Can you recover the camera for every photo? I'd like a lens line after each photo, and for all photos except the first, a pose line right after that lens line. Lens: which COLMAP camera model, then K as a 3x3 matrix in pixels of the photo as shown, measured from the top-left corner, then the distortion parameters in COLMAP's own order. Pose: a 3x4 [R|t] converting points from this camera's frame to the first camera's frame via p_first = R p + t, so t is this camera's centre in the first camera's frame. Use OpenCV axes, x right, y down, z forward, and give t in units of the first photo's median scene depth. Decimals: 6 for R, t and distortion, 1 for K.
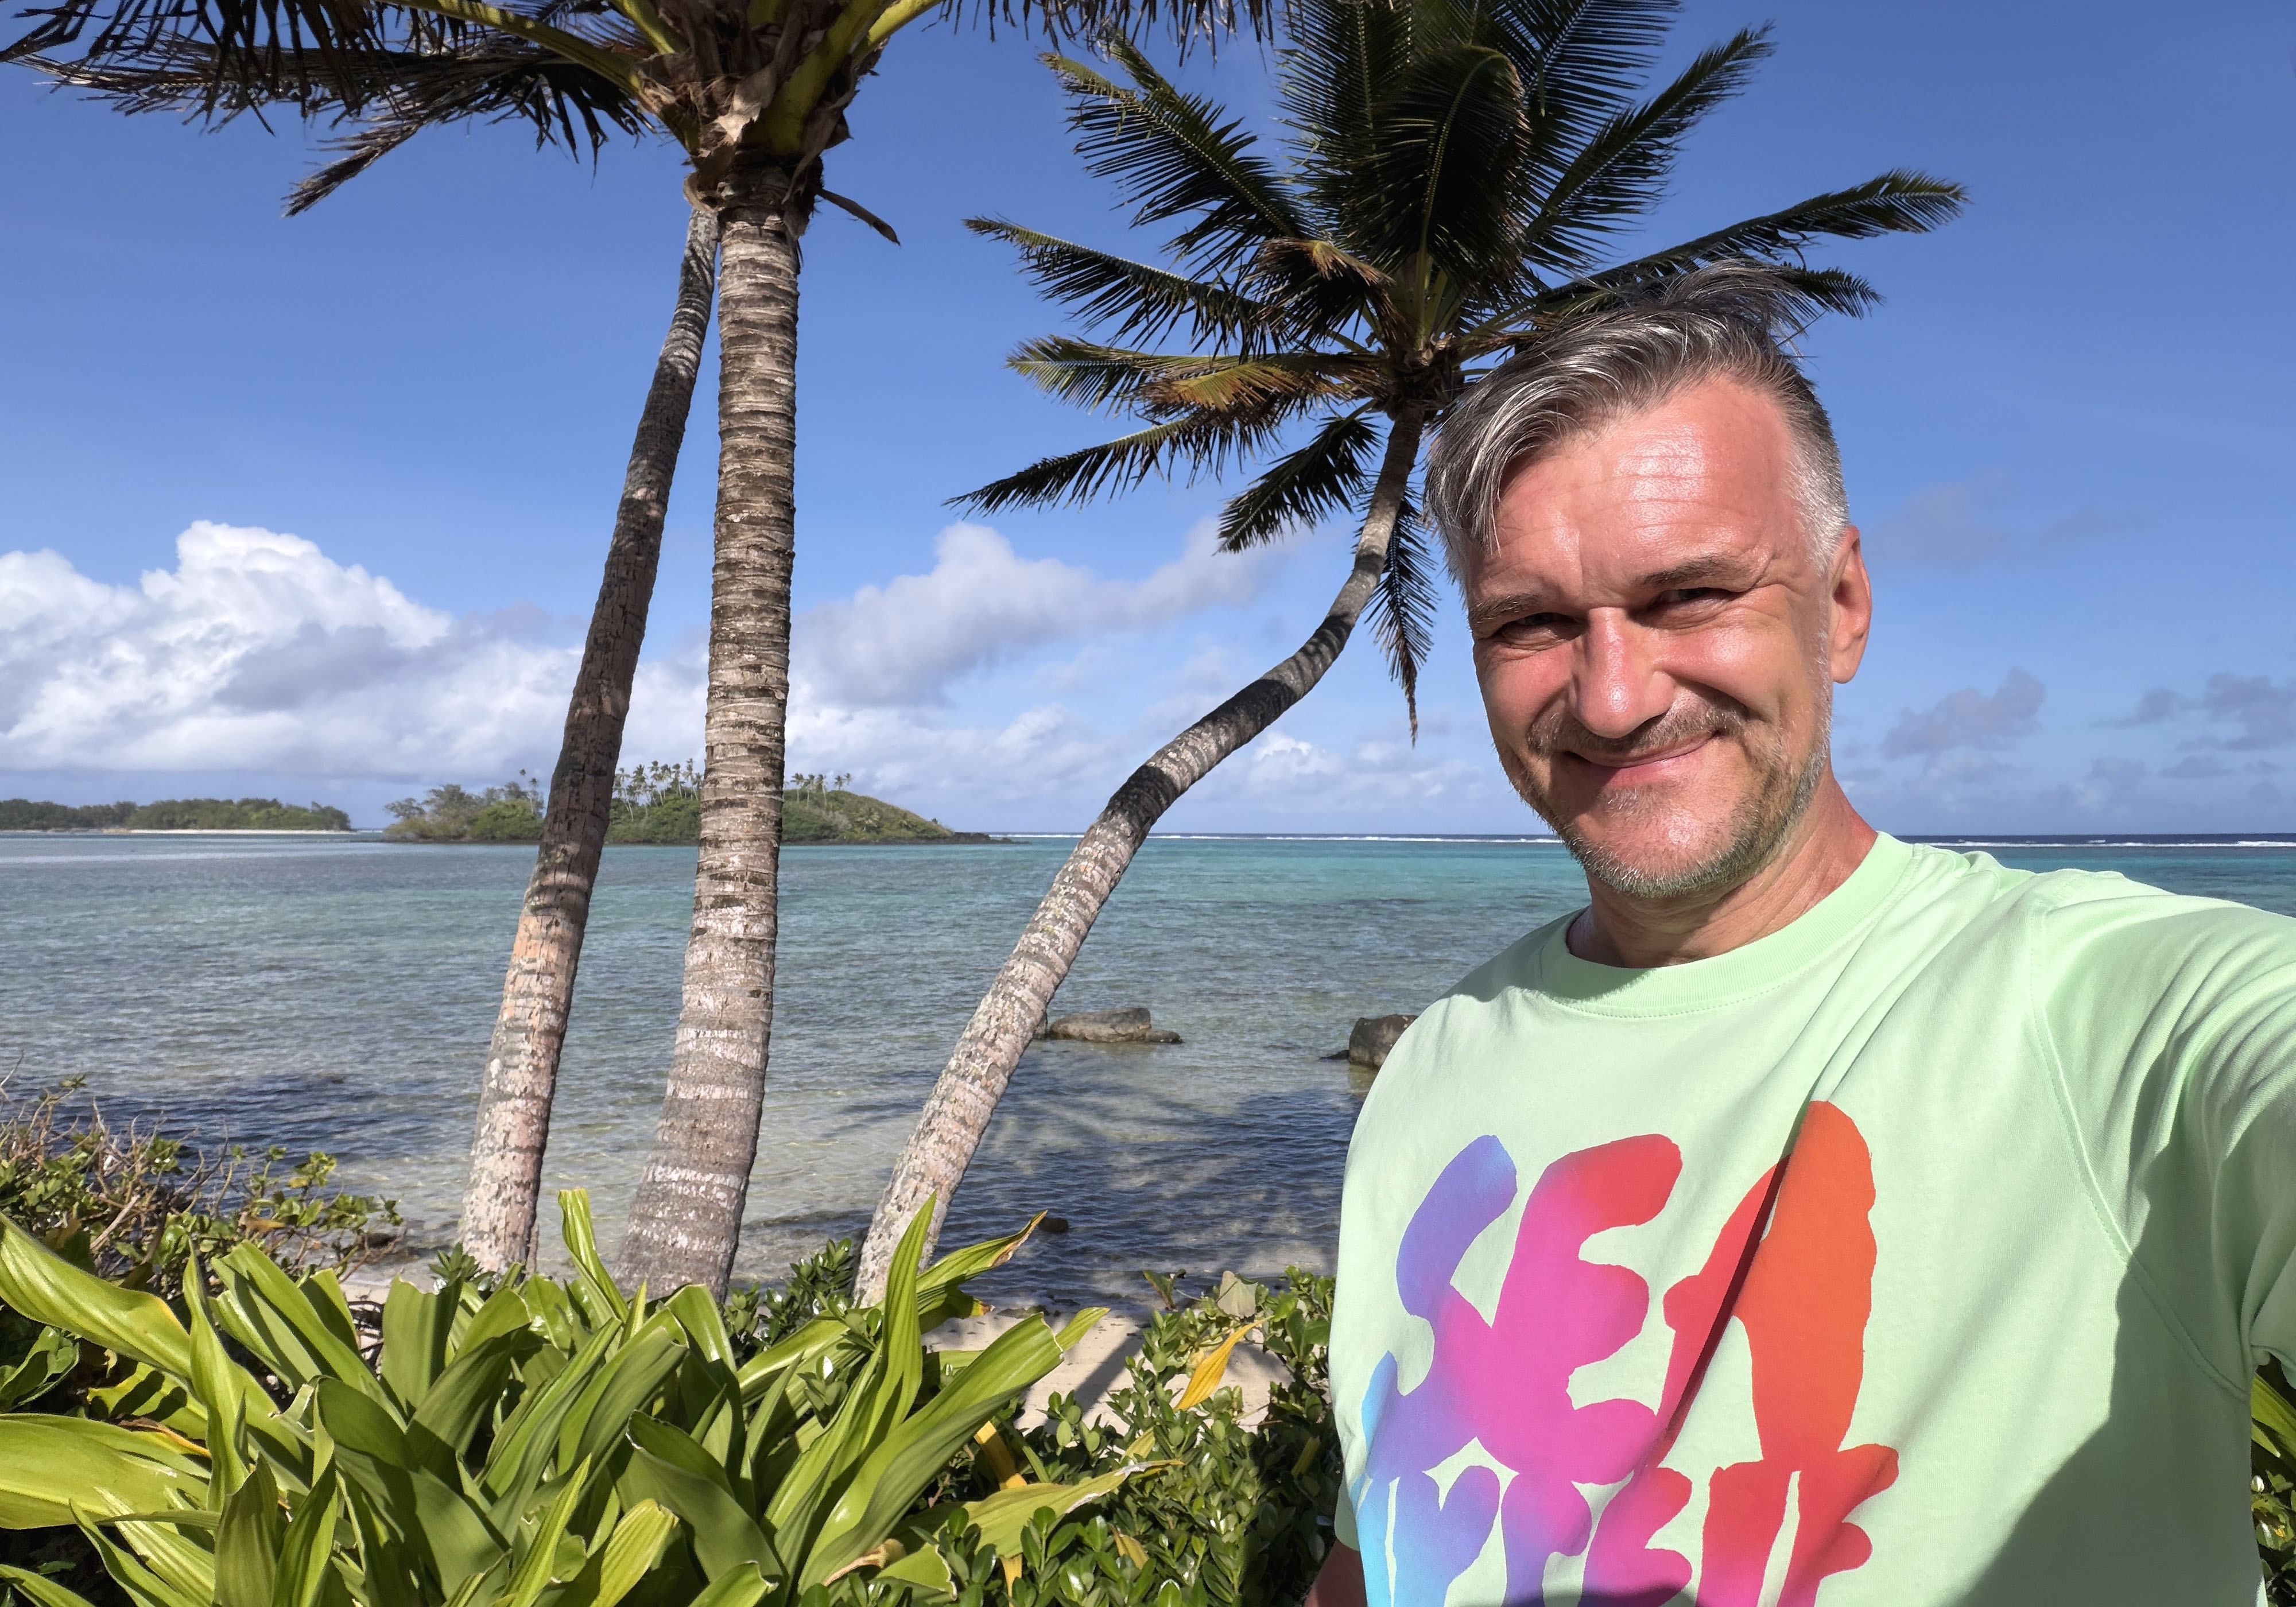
lens RADIAL K [[1558.8, 0, 1166.8], [0, 1558.8, 791.8], [0, 0, 1]] dist [0.003316, 0.001883]
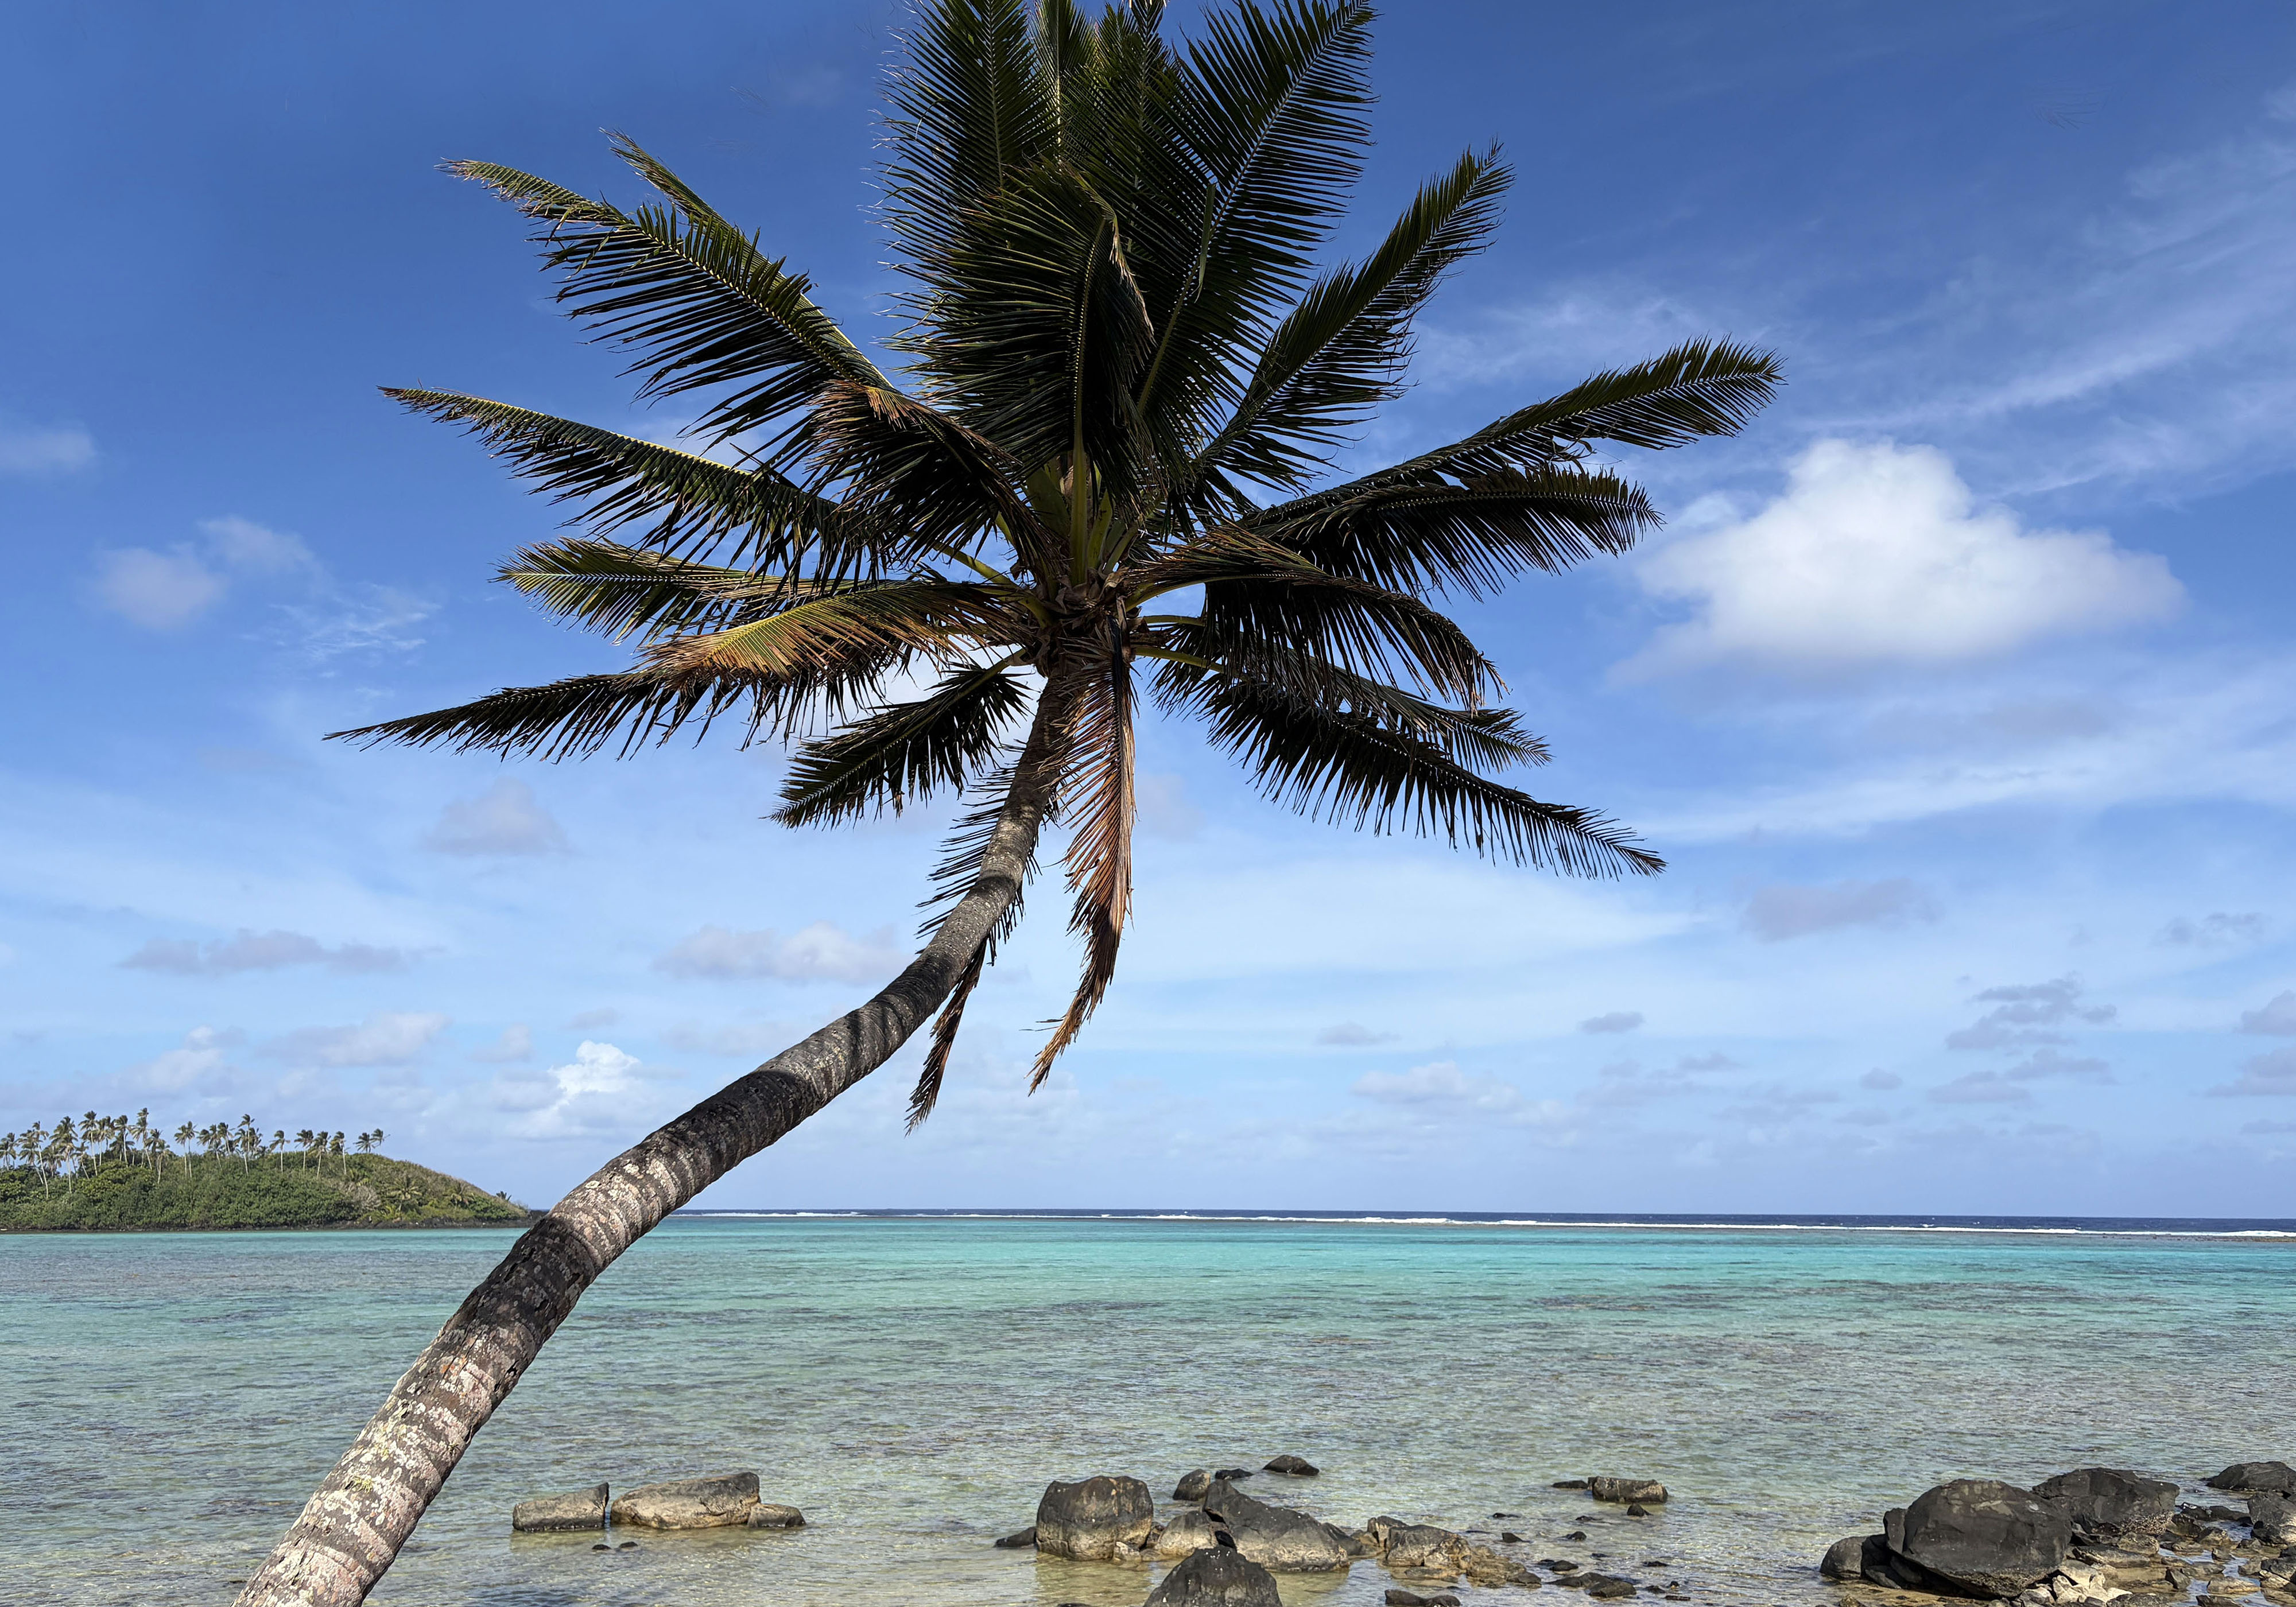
lens RADIAL K [[1985.8, 0, 1153.6], [0, 1985.8, 812.1], [0, 0, 1]] dist [0.052637, 0.010926]
pose [[0.987141, 0.034617, 0.156056, 0.056902], [-0.007501, 0.985224, -0.171104, -0.020388], [-0.159674, 0.167733, 0.972815, 0.111901]]
